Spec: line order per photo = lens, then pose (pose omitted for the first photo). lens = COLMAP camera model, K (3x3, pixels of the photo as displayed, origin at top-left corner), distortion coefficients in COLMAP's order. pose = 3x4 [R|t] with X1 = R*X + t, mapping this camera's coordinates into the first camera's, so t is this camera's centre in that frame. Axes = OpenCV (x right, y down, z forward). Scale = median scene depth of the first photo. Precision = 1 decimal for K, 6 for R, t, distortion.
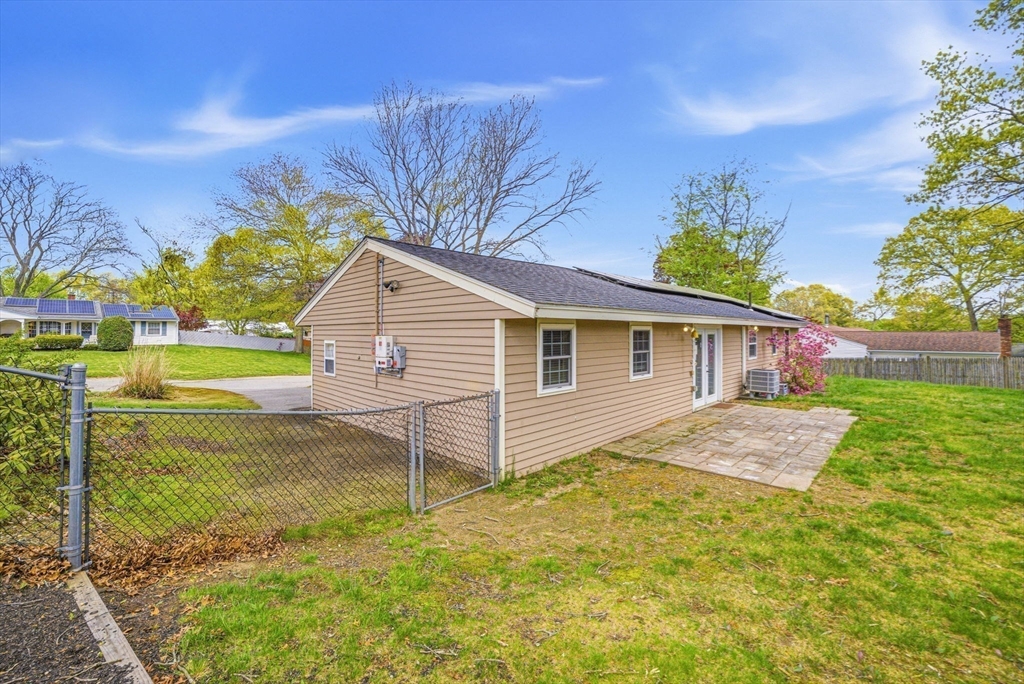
lens RADIAL K [[405.0, 0, 512.0], [0, 405.0, 342.0], [0, 0, 1]] dist [-0.067499, 0.019775]
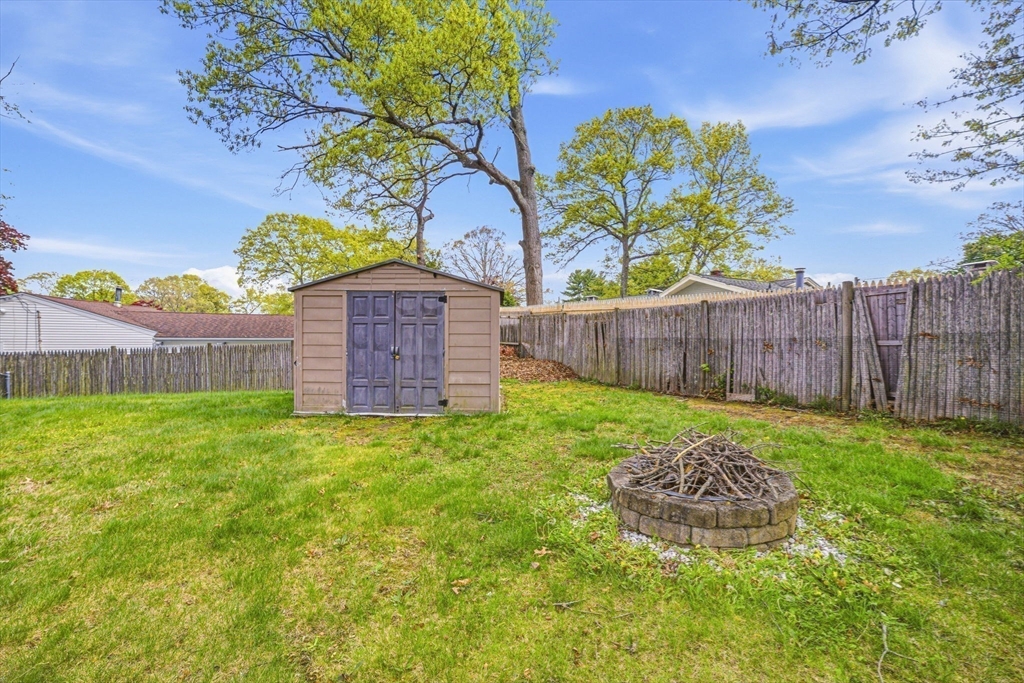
lens RADIAL K [[405.0, 0, 512.0], [0, 405.0, 341.5], [0, 0, 1]] dist [-0.067499, 0.019775]
pose [[0.247157, -0.014876, 0.968861, 0.173409], [0.008203, 0.999878, 0.013260, 0.008872], [-0.968941, 0.004670, 0.247249, 0.104764]]
